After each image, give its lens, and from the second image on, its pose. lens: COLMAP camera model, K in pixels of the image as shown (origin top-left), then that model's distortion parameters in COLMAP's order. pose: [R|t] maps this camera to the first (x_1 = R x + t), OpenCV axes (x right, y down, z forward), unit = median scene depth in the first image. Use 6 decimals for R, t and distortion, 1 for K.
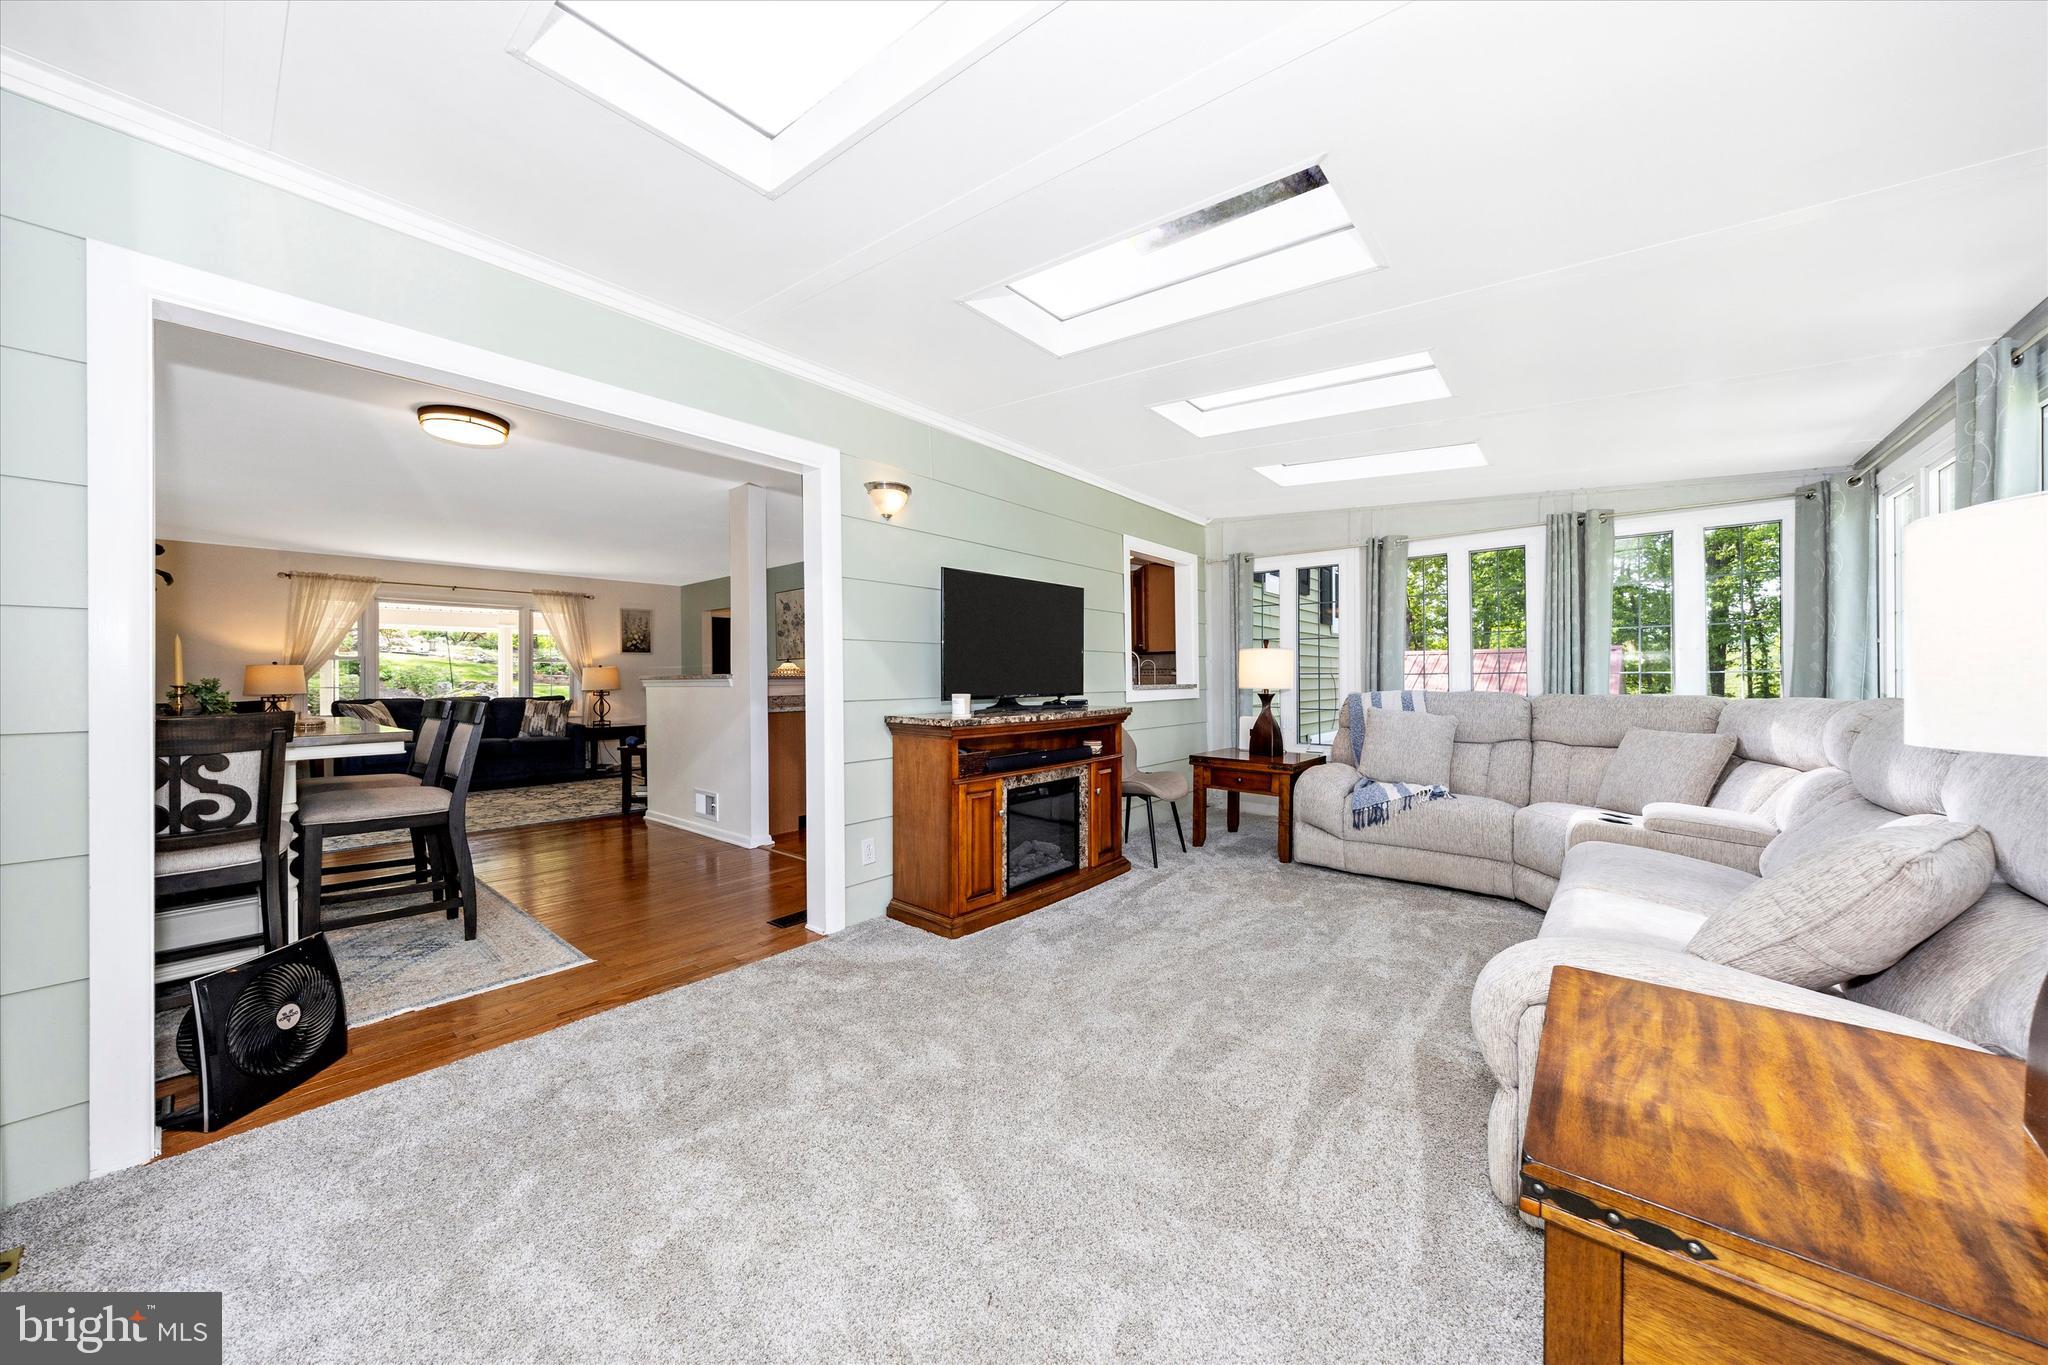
lens RADIAL K [[713.4, 0, 1020.7], [0, 713.4, 679.1], [0, 0, 1]] dist [-0.000948, -0.000257]
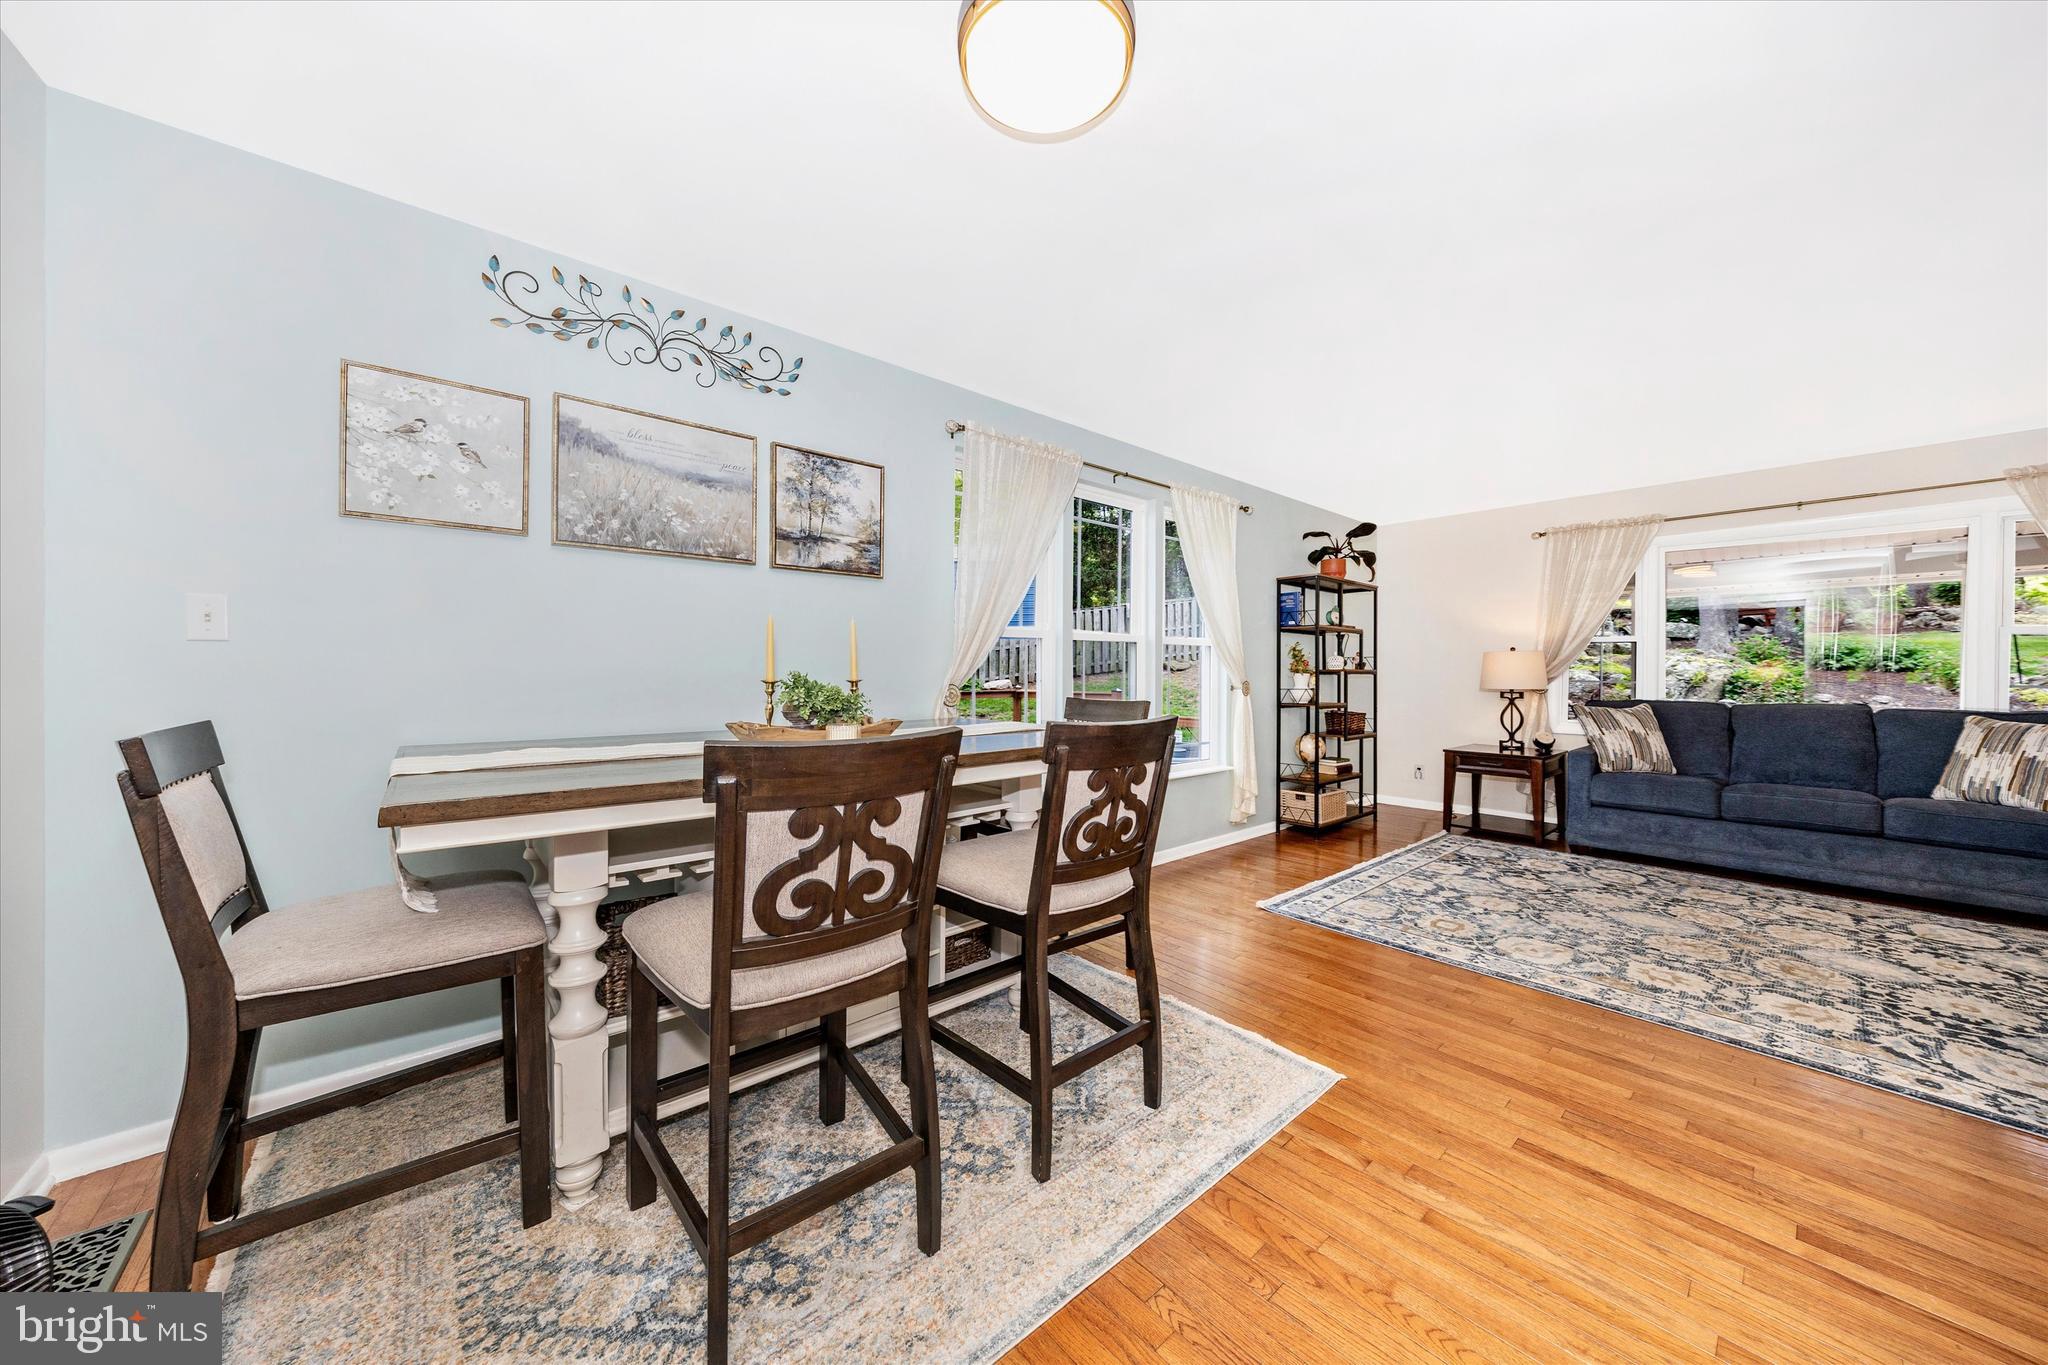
lens RADIAL K [[698.7, 0, 1030.3], [0, 698.7, 672.6], [0, 0, 1]] dist [-0.001482, 0.000054]
pose [[-0.158063, 0.005437, -0.987414, -0.164343], [-0.003941, 0.999973, 0.006137, 0.000036], [0.987421, 0.004862, -0.158037, 0.491100]]
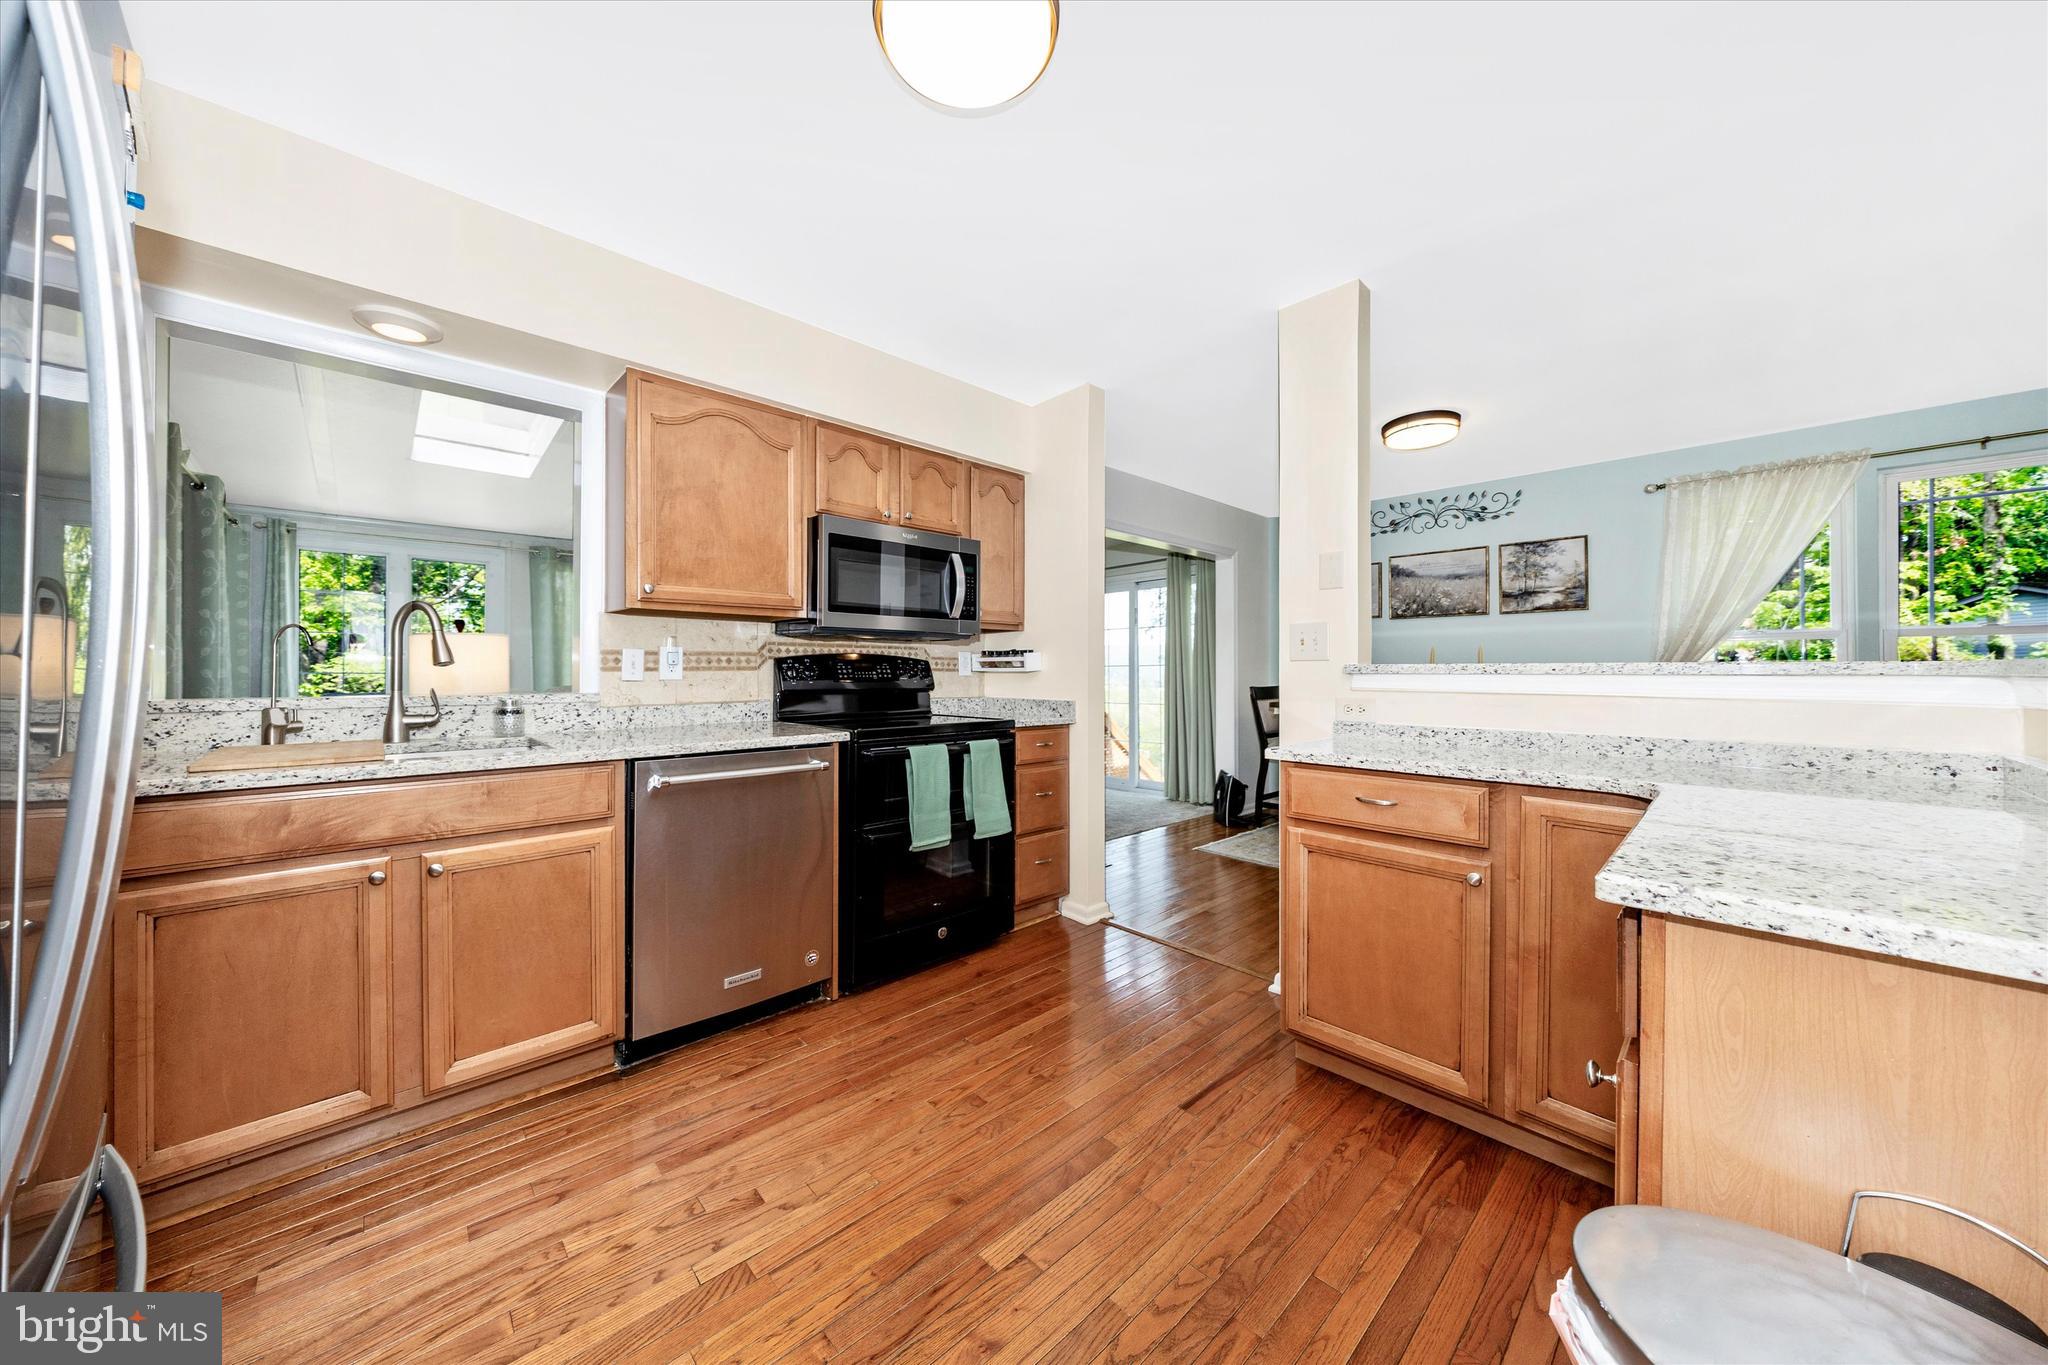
lens RADIAL K [[696.0, 0, 1015.8], [0, 696.0, 663.6], [0, 0, 1]] dist [0.001053, -0.000024]
pose [[-0.992280, 0.008096, 0.123755, -0.134278], [0.007089, 0.999938, -0.008578, -0.002420], [-0.123817, -0.007634, -0.992276, 0.948693]]
